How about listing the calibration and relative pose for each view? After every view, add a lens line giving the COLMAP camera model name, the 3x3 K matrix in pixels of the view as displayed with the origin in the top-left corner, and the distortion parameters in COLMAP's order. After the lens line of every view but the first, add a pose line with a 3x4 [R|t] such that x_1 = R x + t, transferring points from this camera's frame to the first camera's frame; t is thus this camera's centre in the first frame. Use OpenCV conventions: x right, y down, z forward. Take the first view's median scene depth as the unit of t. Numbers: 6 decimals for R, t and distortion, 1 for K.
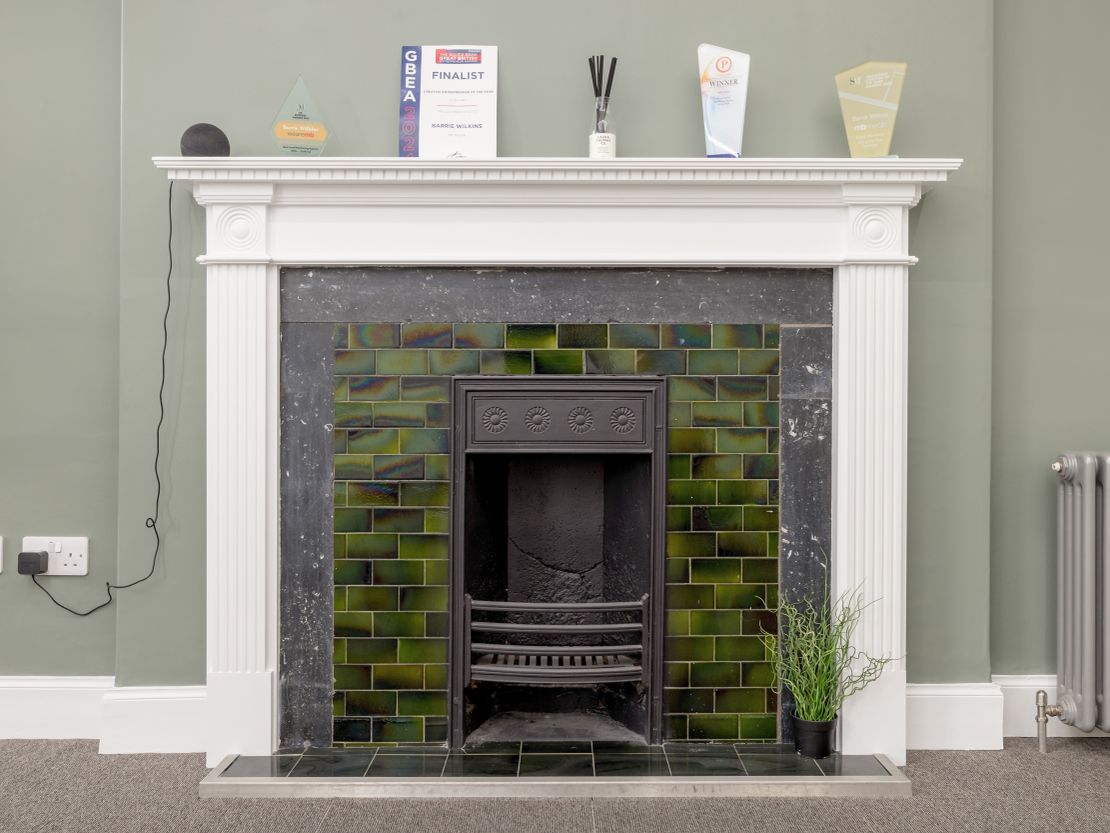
lens RADIAL K [[999.2, 0, 561.8], [0, 999.2, 425.0], [0, 0, 1]] dist [-0.023366, 0.027510]
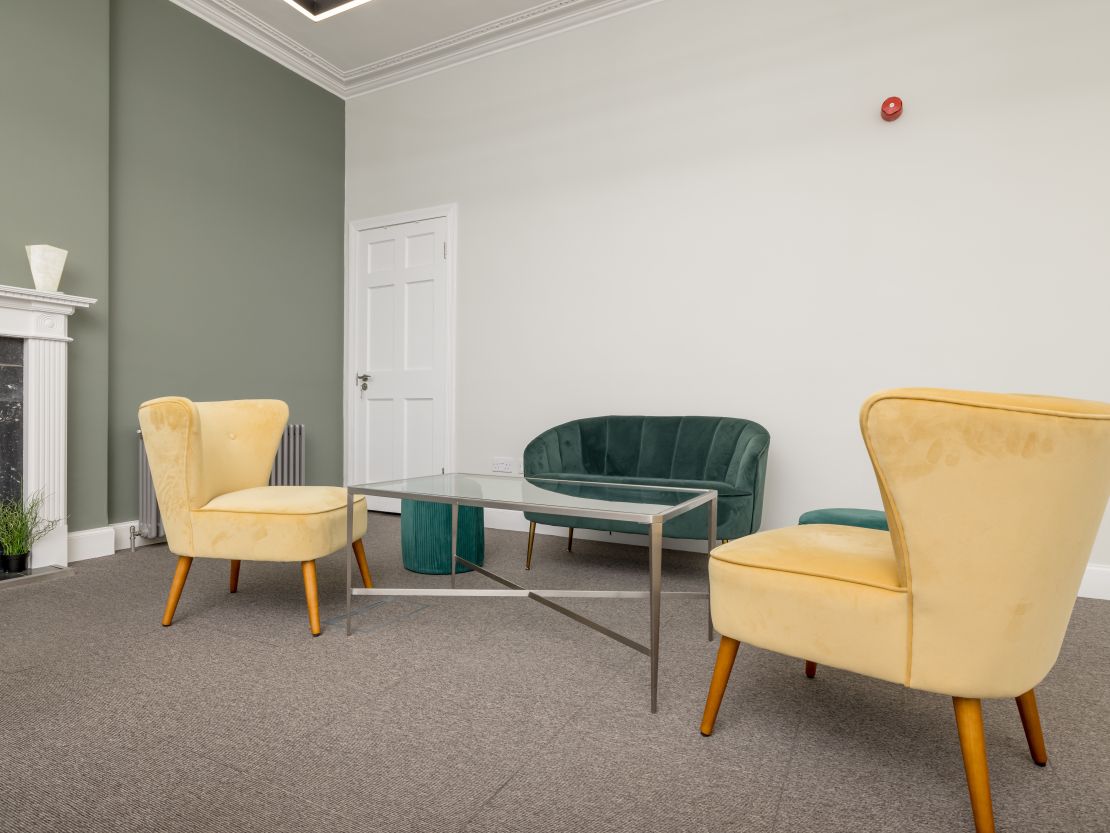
lens RADIAL K [[618.3, 0, 552.6], [0, 618.3, 420.4], [0, 0, 1]] dist [0.007004, -0.000347]
pose [[0.477357, -0.006852, 0.878683, -0.342988], [-0.008897, 0.999881, 0.012631, -0.012713], [-0.878665, -0.013847, 0.477239, -0.591616]]
